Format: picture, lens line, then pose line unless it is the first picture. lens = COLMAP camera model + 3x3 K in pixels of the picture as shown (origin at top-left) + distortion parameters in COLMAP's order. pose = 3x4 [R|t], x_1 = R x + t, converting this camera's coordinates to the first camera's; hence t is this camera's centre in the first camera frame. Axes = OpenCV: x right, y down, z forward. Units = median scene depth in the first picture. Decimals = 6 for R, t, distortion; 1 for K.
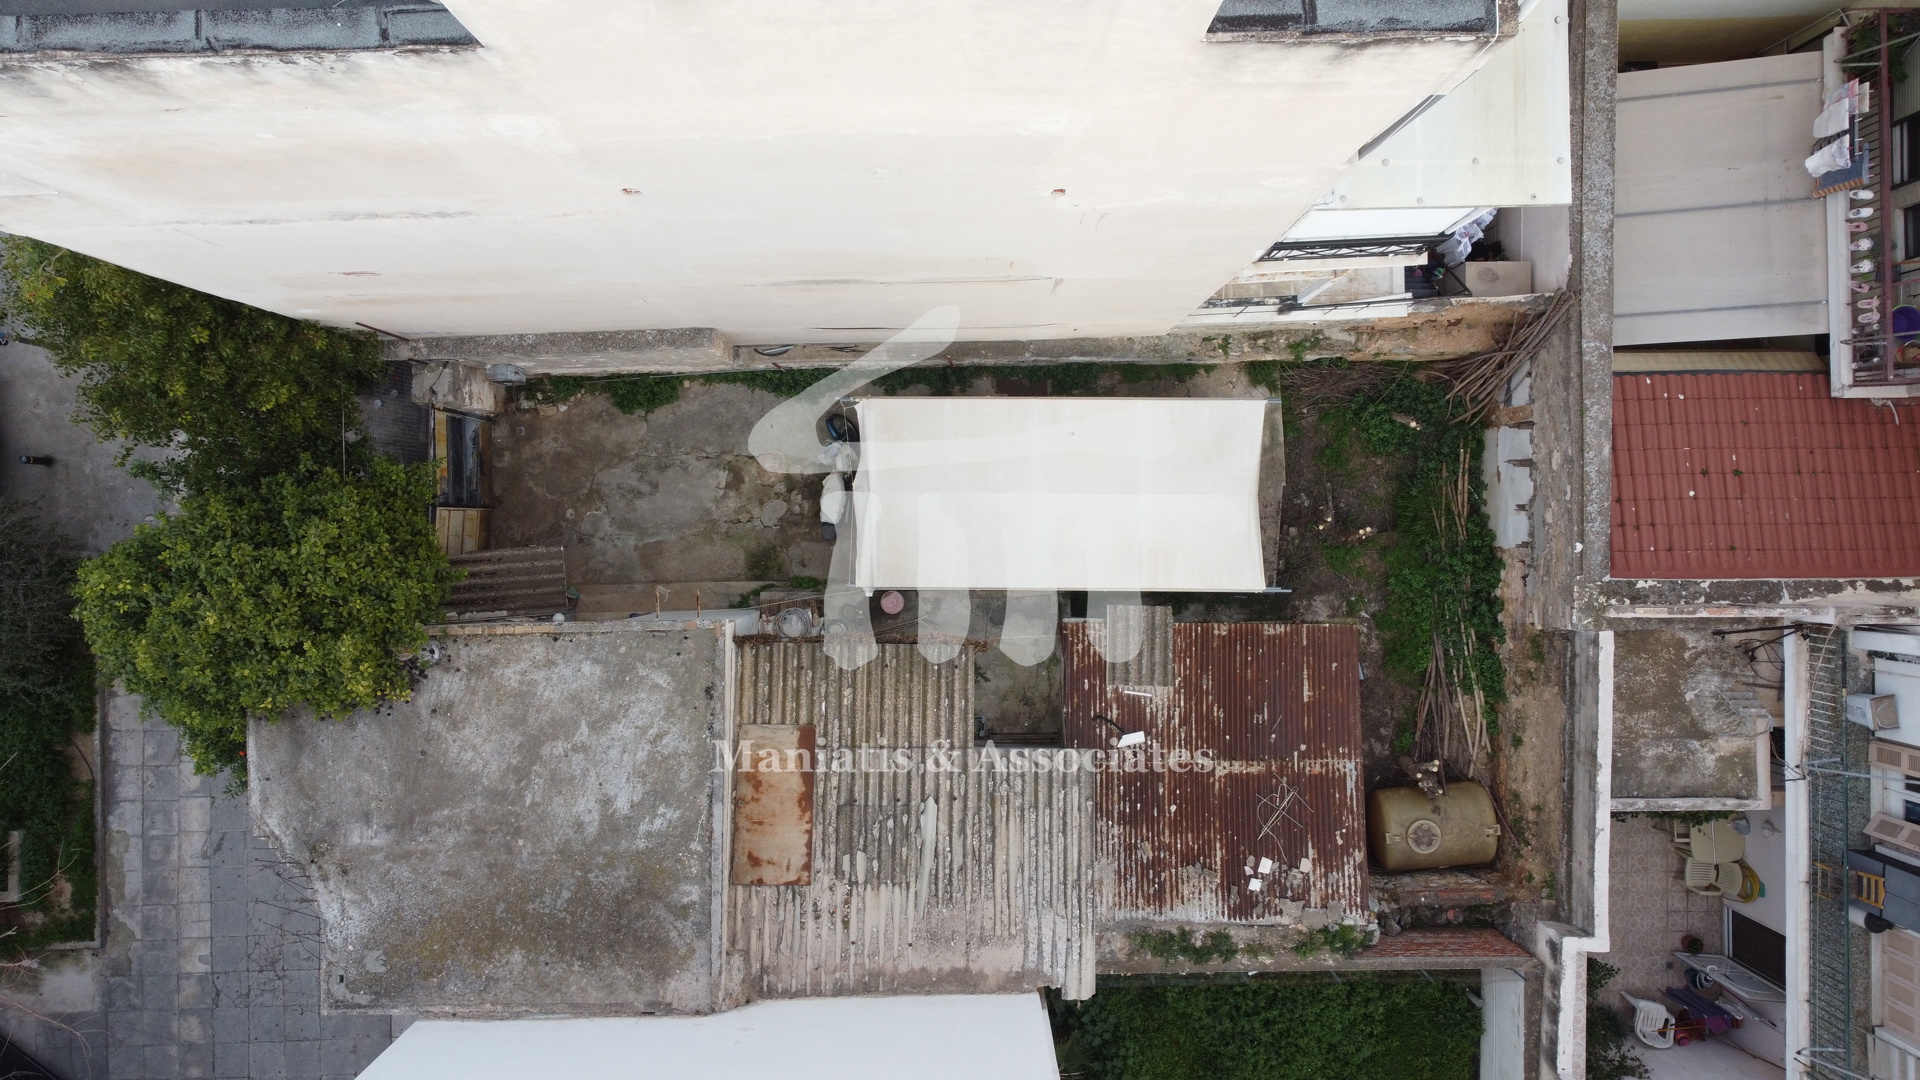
lens RADIAL K [[1426.6, 0, 965.3], [0, 1426.6, 537.8], [0, 0, 1]] dist [0.006860, -0.010215]
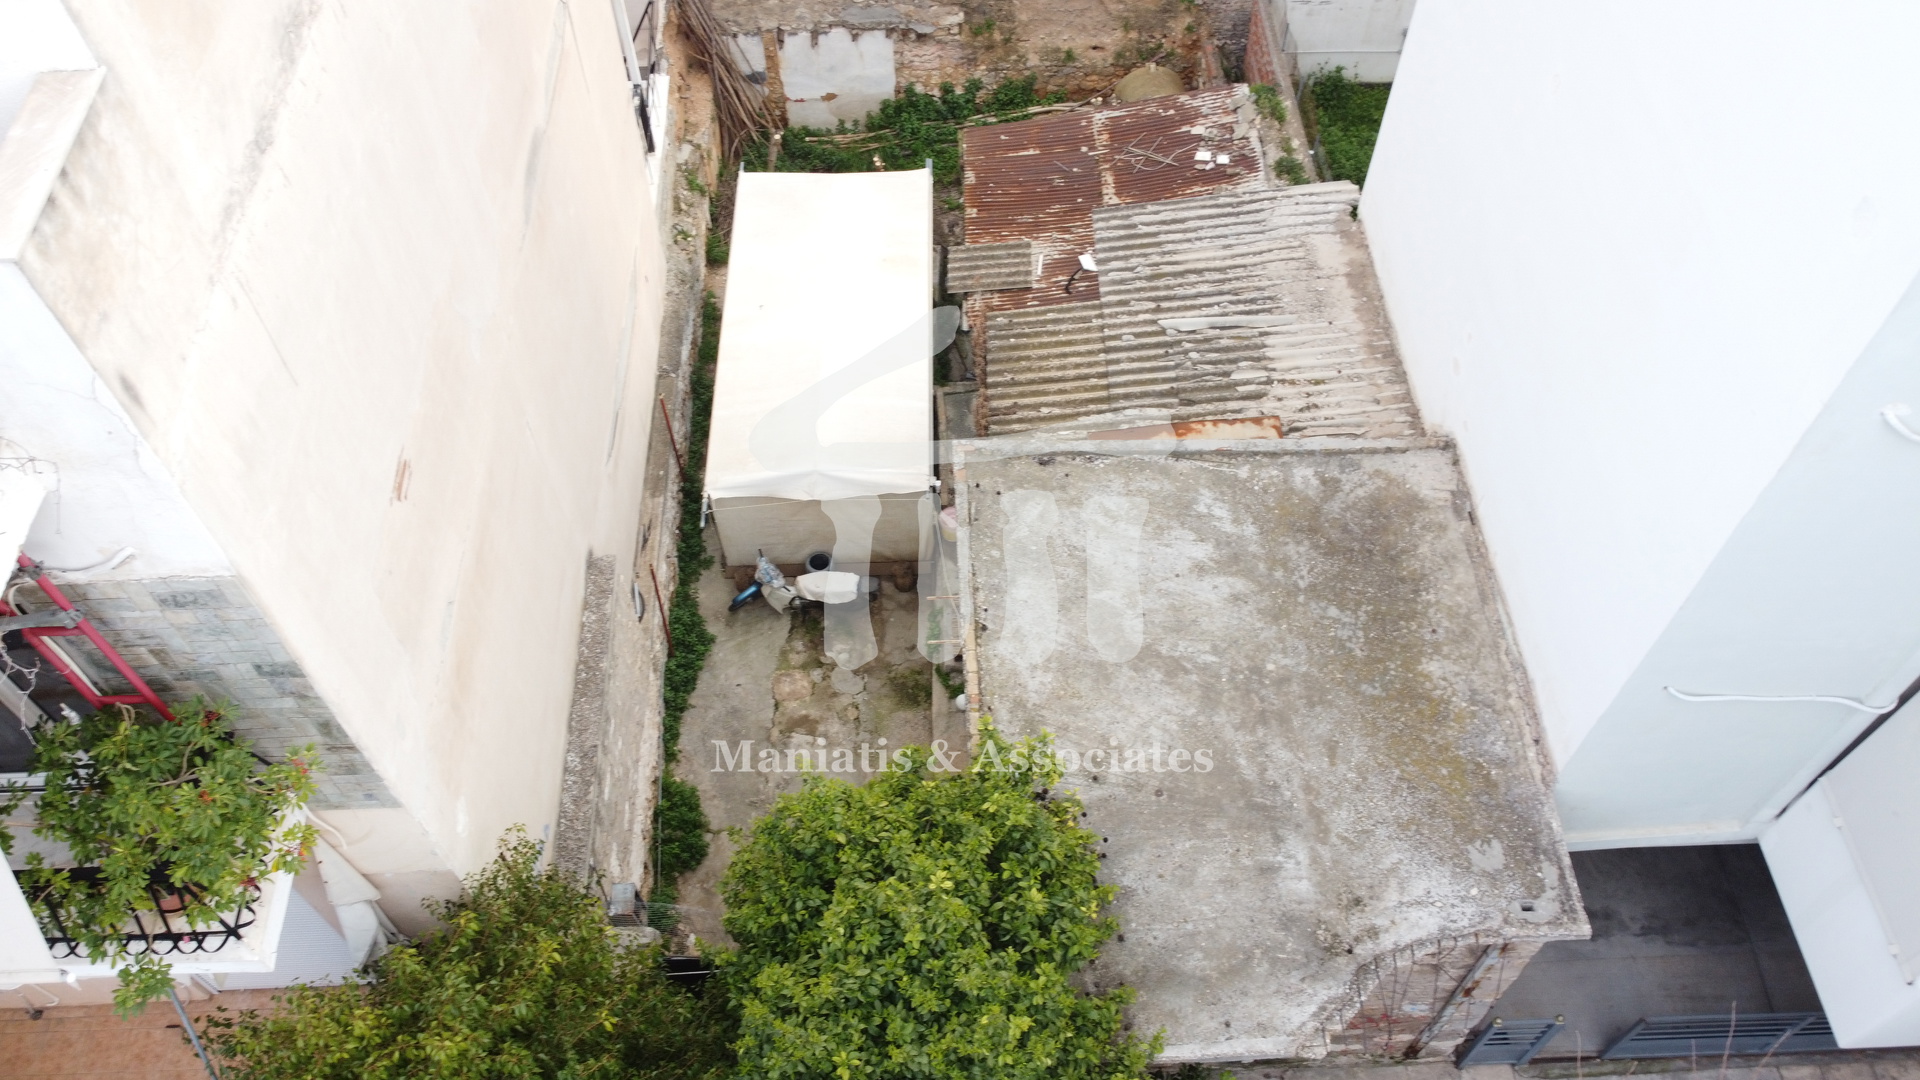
lens RADIAL K [[1436.2, 0, 961.0], [0, 1436.2, 536.7], [0, 0, 1]] dist [0.007164, -0.005332]
pose [[-0.020193, -0.811991, 0.583321, -0.634604], [0.999652, -0.026300, -0.002005, 0.058532], [0.016969, 0.583077, 0.812239, 0.356583]]
